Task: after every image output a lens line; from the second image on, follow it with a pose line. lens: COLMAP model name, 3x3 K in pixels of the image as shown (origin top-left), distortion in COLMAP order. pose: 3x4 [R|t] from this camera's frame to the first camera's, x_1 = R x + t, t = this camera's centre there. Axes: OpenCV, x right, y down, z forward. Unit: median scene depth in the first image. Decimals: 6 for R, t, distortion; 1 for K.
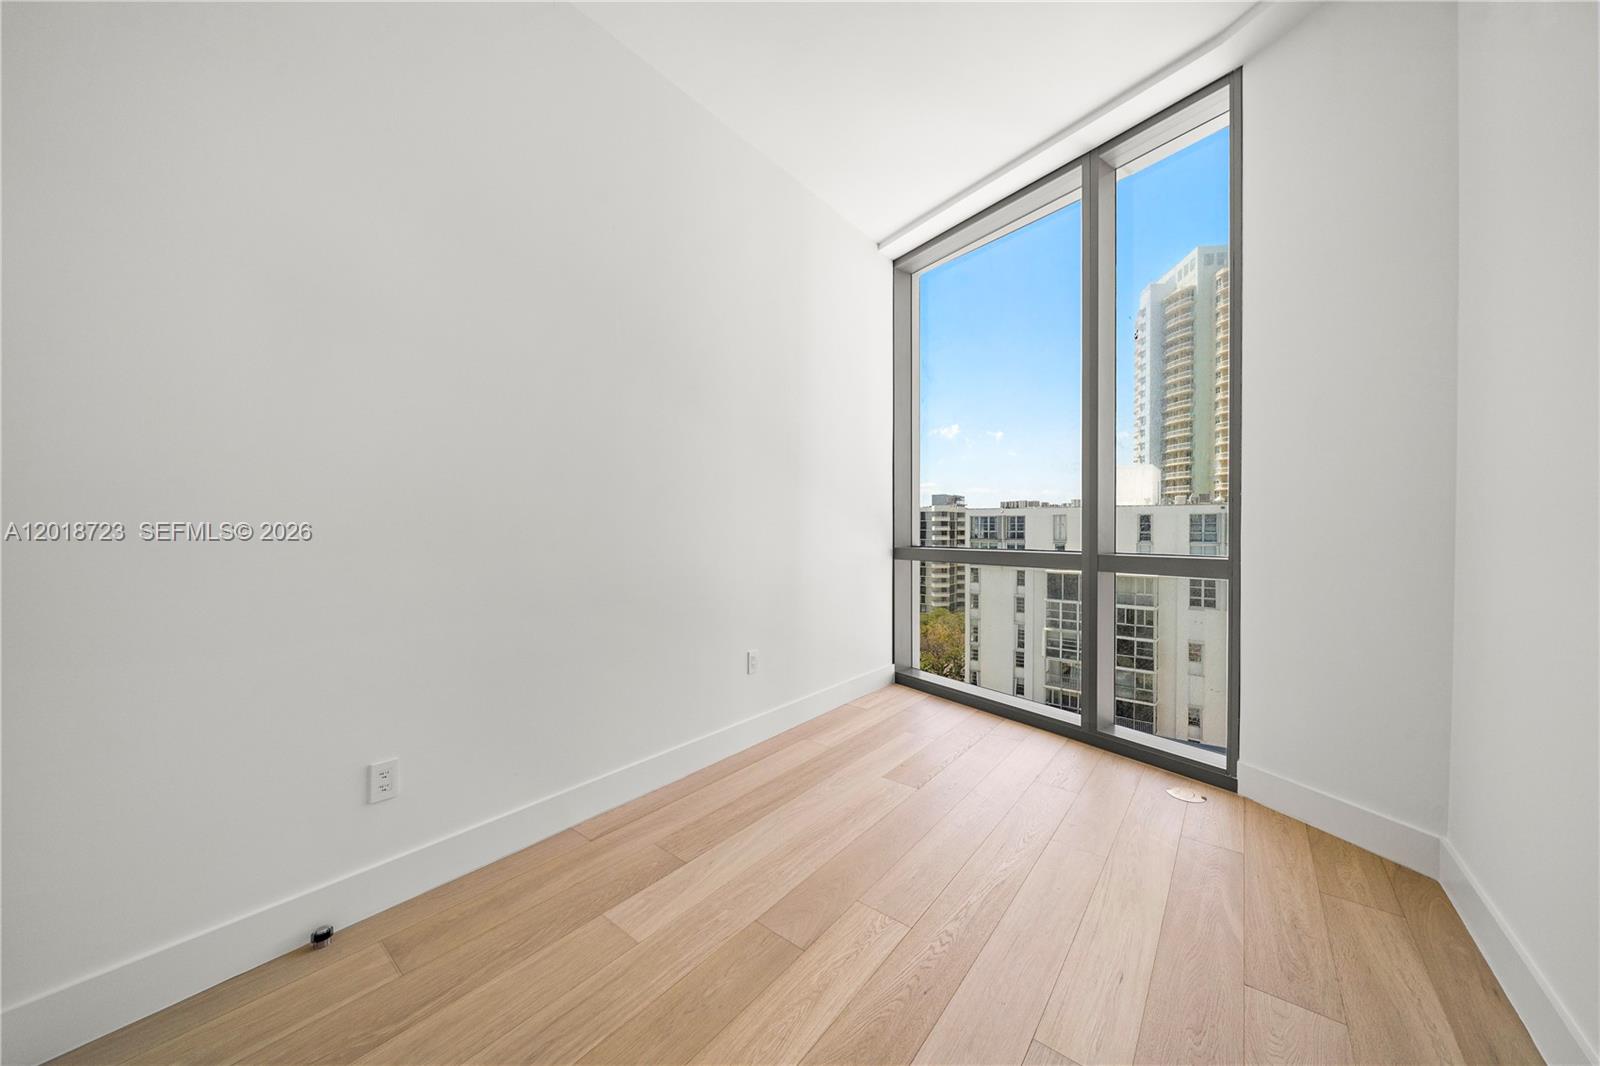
lens RADIAL K [[561.4, 0, 807.7], [0, 561.4, 534.5], [0, 0, 1]] dist [-0.006406, -0.000140]
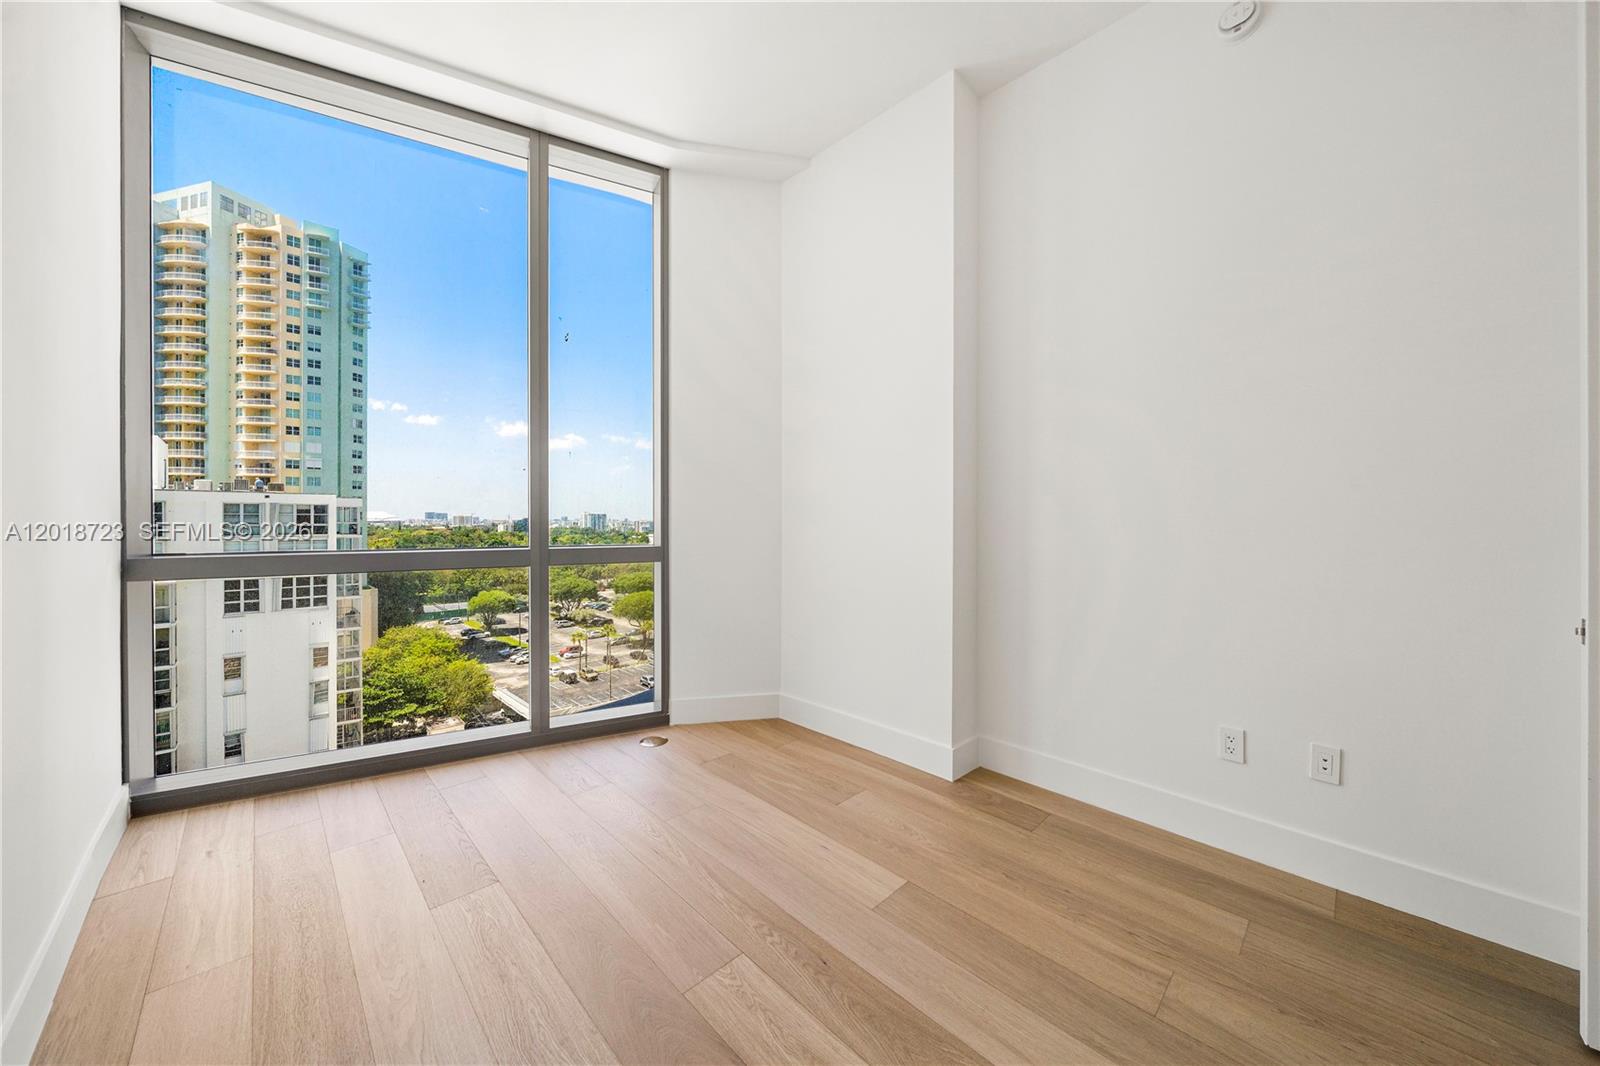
lens RADIAL K [[561.4, 0, 807.3], [0, 561.4, 521.8], [0, 0, 1]] dist [-0.006406, -0.000140]
pose [[0.102306, -0.002953, 0.994749, -0.485960], [0.010470, 0.999943, 0.001892, -0.009069], [-0.994698, 0.010221, 0.102332, 0.529168]]
